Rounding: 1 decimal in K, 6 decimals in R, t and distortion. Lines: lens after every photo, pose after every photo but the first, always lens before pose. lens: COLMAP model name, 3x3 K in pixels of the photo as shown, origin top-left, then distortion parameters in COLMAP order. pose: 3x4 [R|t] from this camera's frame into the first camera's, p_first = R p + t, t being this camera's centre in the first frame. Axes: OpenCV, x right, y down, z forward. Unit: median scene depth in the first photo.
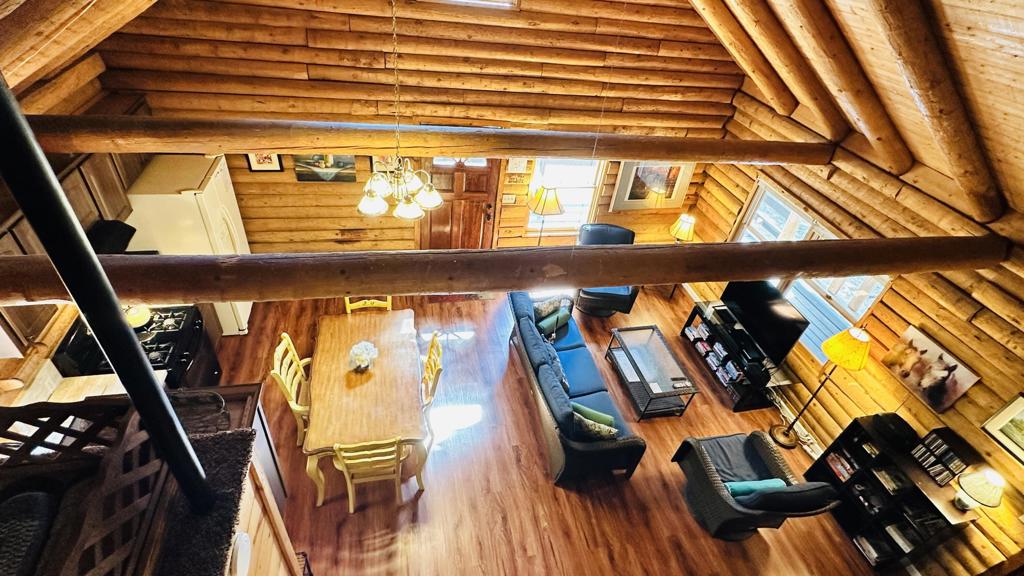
lens RADIAL K [[480.0, 0, 511.1], [0, 480.0, 290.0], [0, 0, 1]] dist [-0.004601, 0.000224]
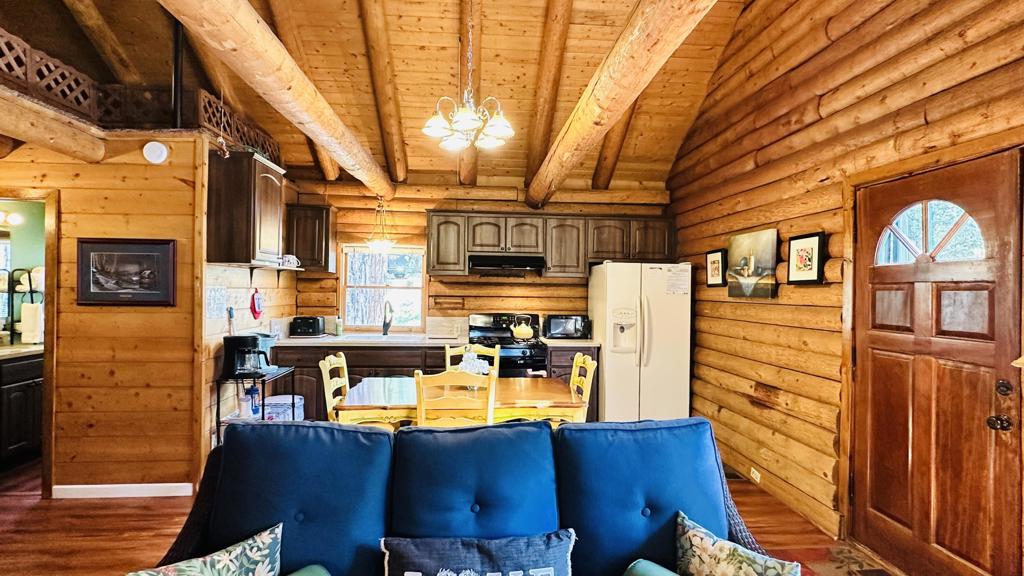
lens RADIAL K [[498.3, 0, 510.6], [0, 498.3, 287.5], [0, 0, 1]] dist [-0.003200, -0.000261]
pose [[-0.142112, -0.119253, -0.982641, 0.427489], [-0.641216, 0.767360, -0.000392, -0.010666], [0.754086, 0.630029, -0.185518, 0.916139]]
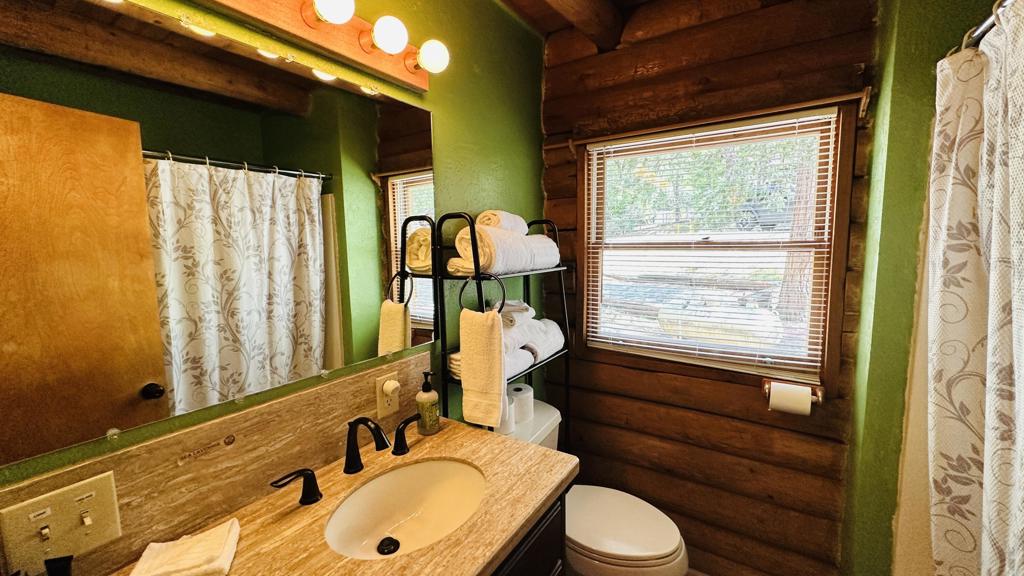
lens RADIAL K [[412.2, 0, 510.6], [0, 412.2, 285.1], [0, 0, 1]] dist [0.000702, -0.000266]
pose [[-0.715007, -0.035626, -0.698209, -0.168418], [-0.492214, 0.734880, 0.466558, 0.424931], [0.496479, 0.677260, -0.542980, 0.252547]]
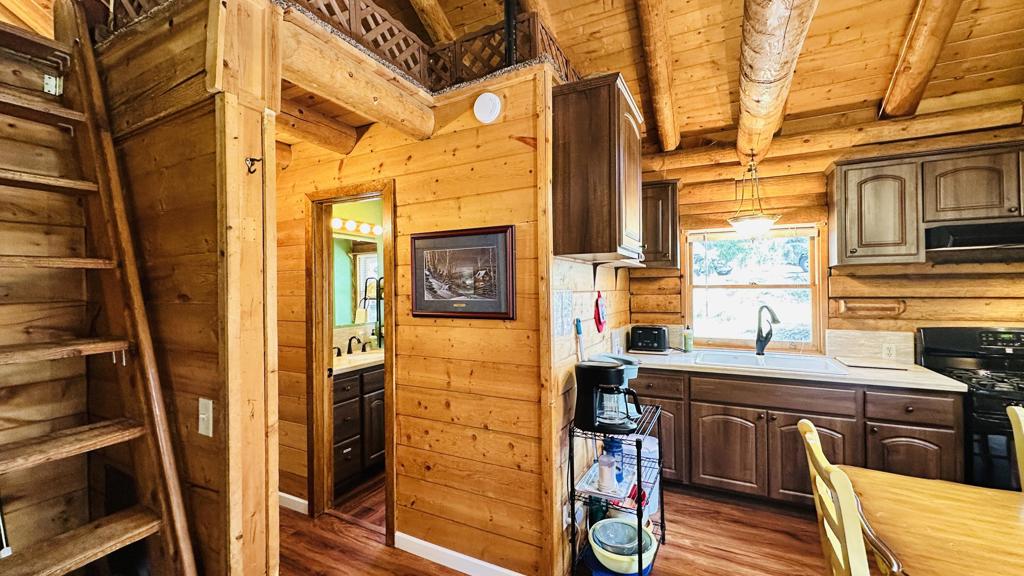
lens RADIAL K [[412.2, 0, 511.2], [0, 412.2, 287.1], [0, 0, 1]] dist [0.000702, -0.000266]
pose [[-0.640856, -0.111090, -0.759581, 0.118023], [-0.528166, 0.781860, 0.331263, 0.154638], [0.557086, 0.613476, -0.559733, 0.651976]]
